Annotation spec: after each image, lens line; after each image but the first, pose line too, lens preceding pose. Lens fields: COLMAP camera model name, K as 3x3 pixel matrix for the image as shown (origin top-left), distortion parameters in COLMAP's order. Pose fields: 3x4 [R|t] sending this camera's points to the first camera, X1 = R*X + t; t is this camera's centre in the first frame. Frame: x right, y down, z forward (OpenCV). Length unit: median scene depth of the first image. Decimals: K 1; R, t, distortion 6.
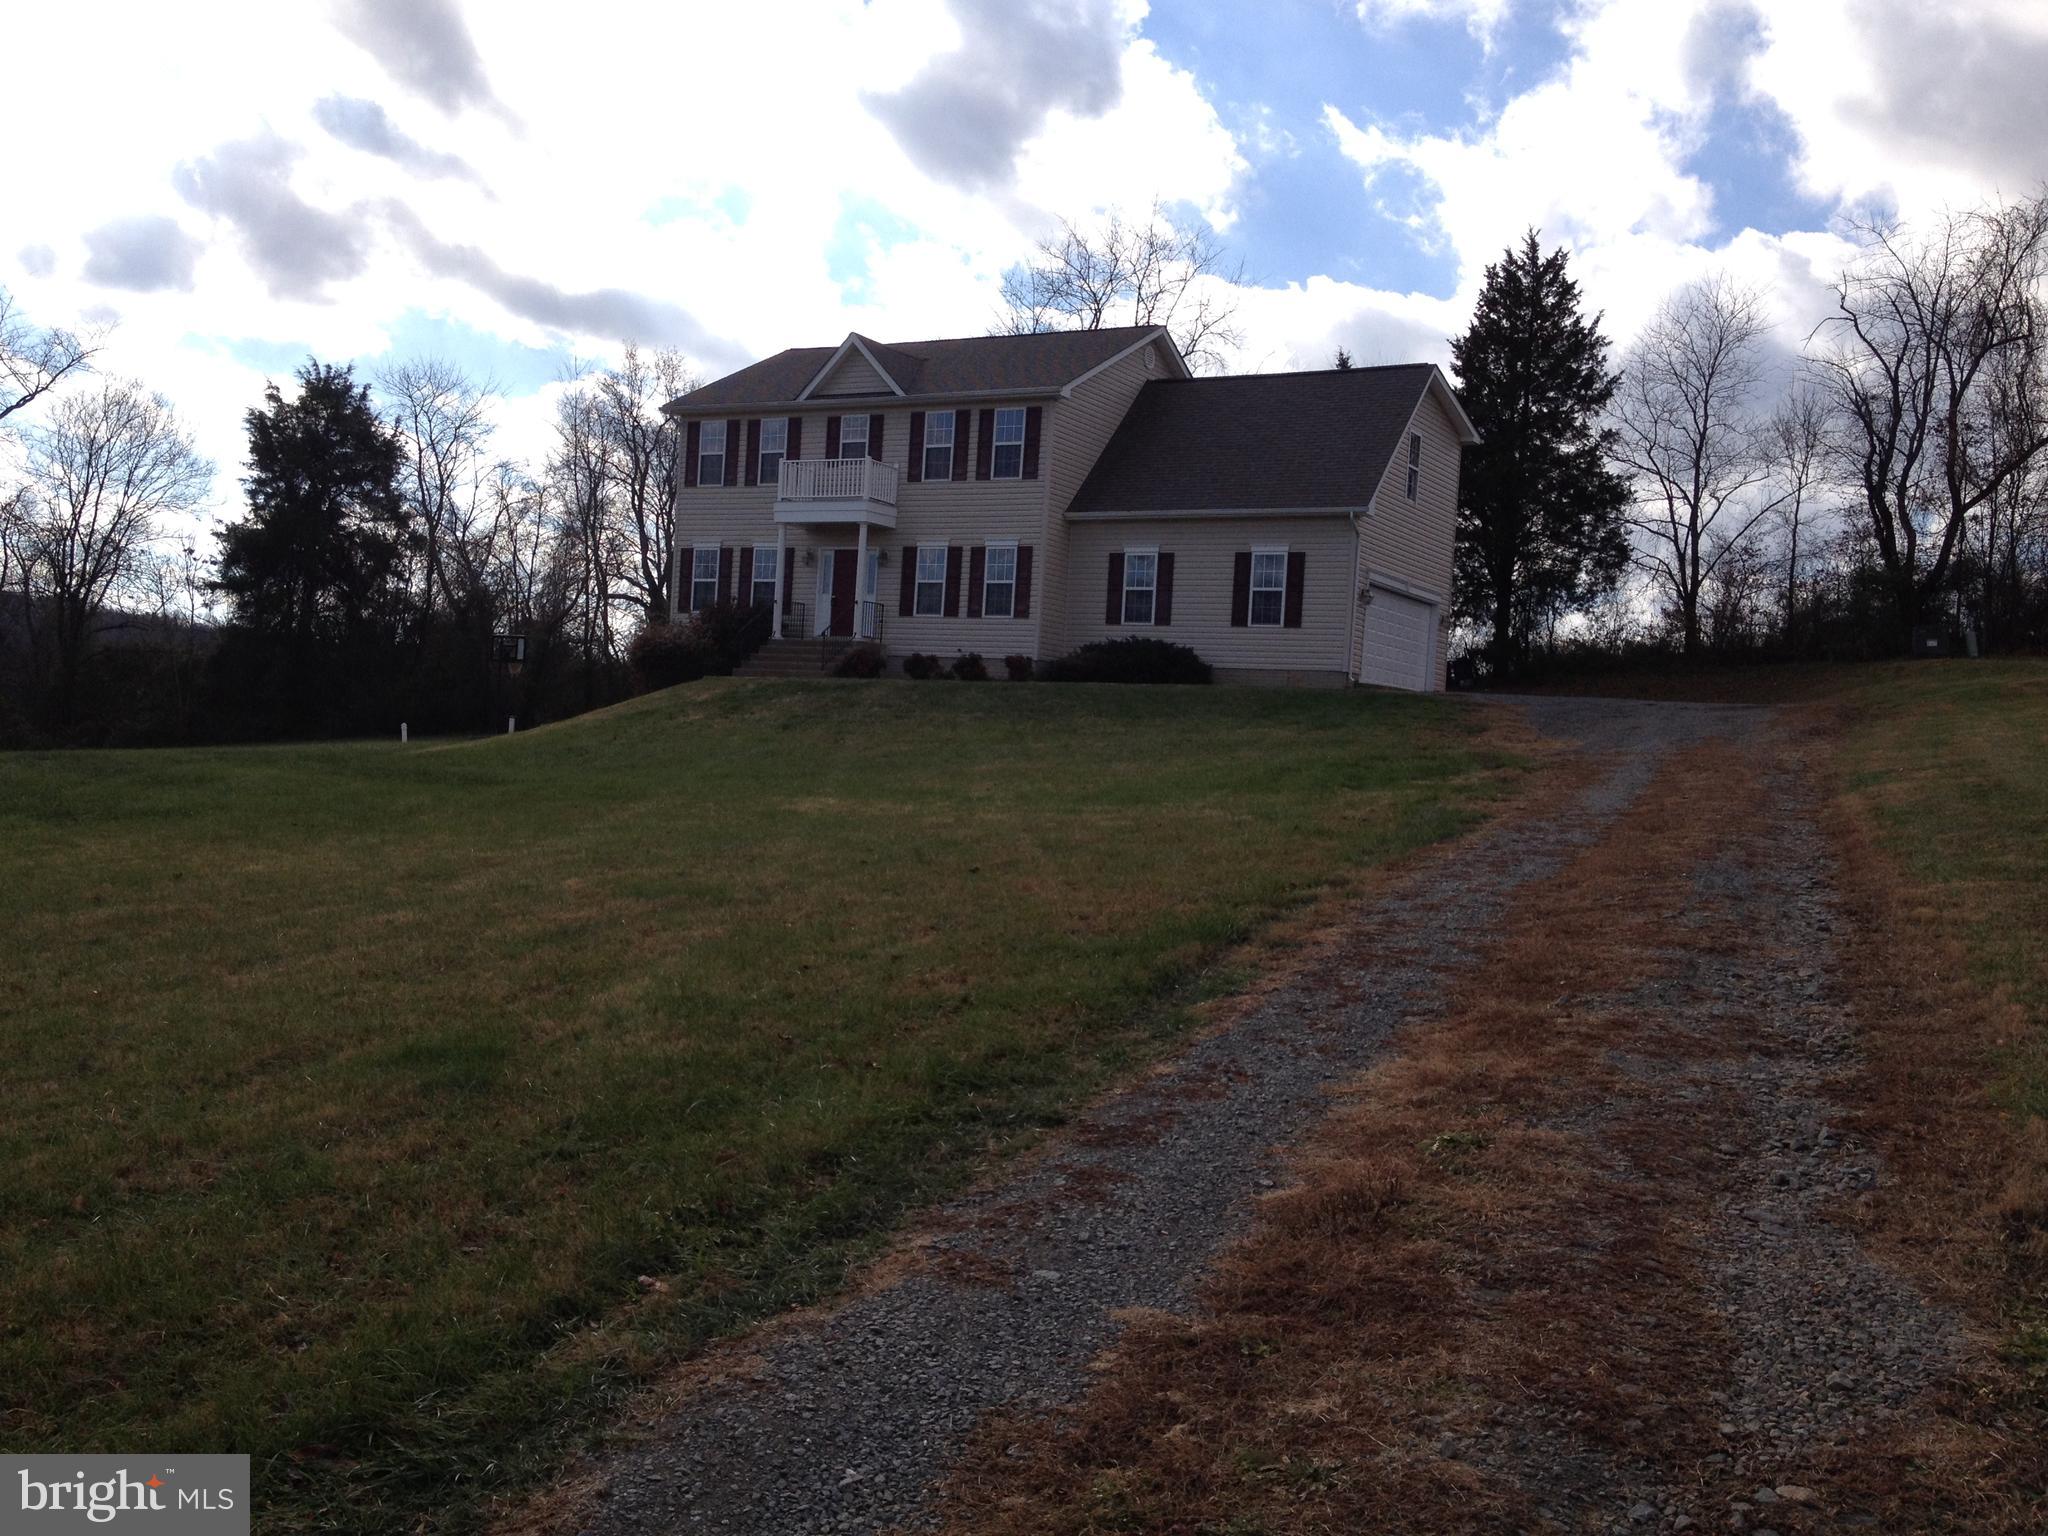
lens RADIAL K [[1915.8, 0, 1031.7], [0, 1915.8, 736.3], [0, 0, 1]] dist [0.009884, -0.083301]
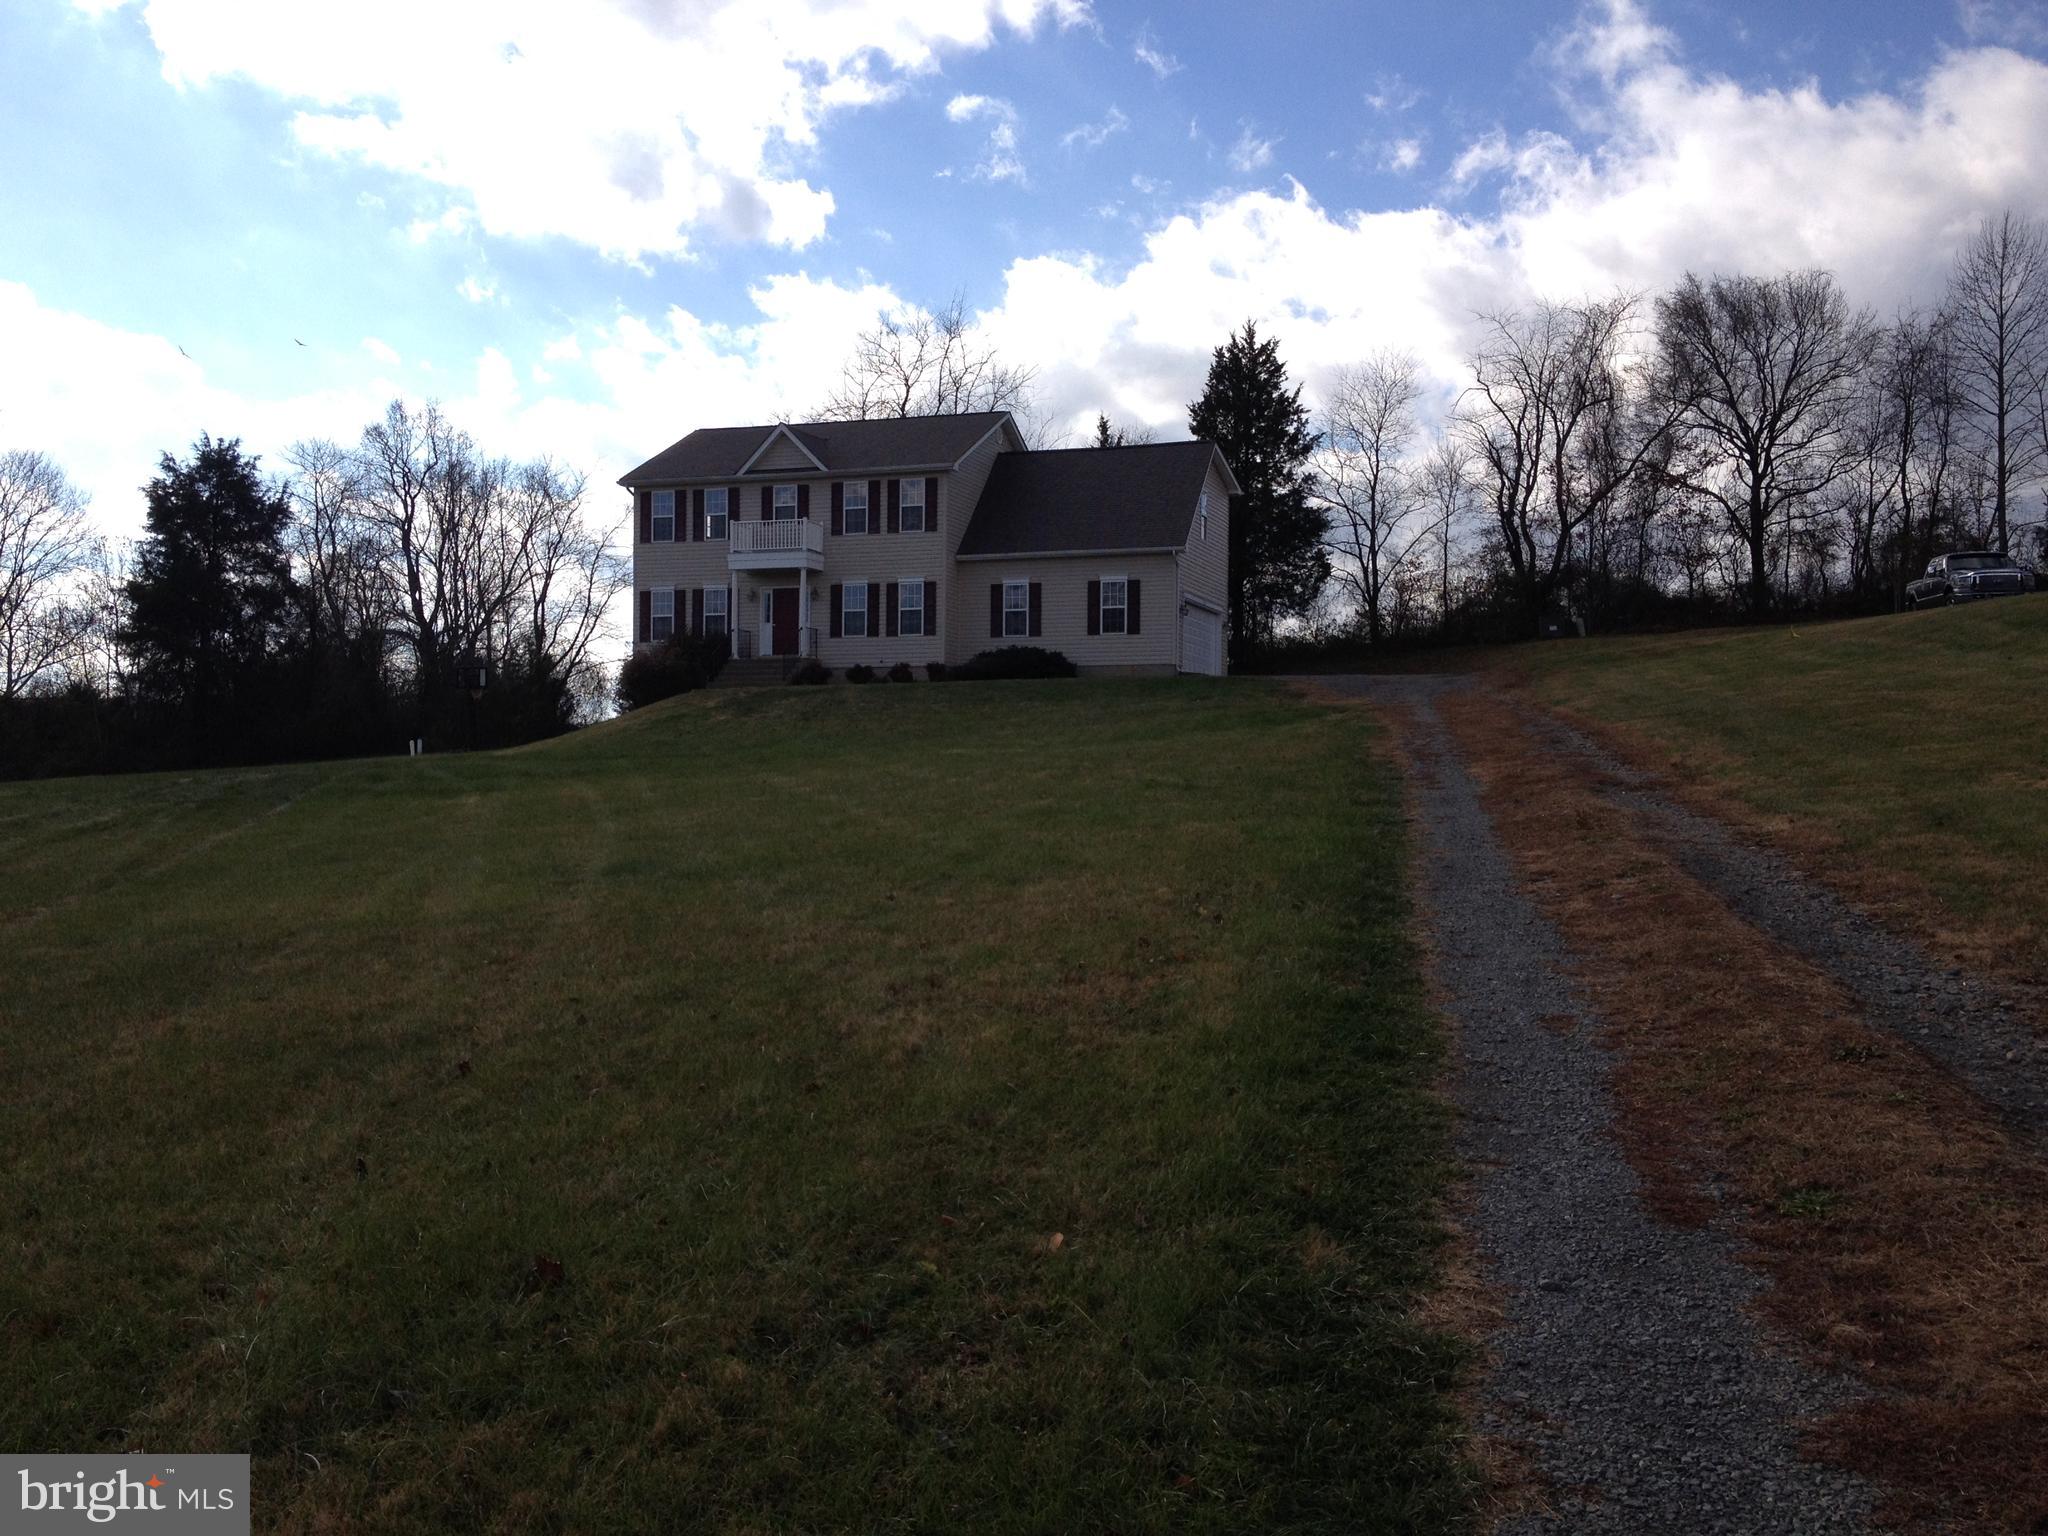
lens RADIAL K [[1982.5, 0, 1024.0], [0, 1982.5, 768.0], [0, 0, 1]] dist [0.051541, -0.120288]
pose [[0.978534, -0.052890, 0.199185, -0.183900], [0.052187, 0.998599, 0.008783, 0.018514], [-0.199370, 0.001801, 0.979923, -0.309536]]
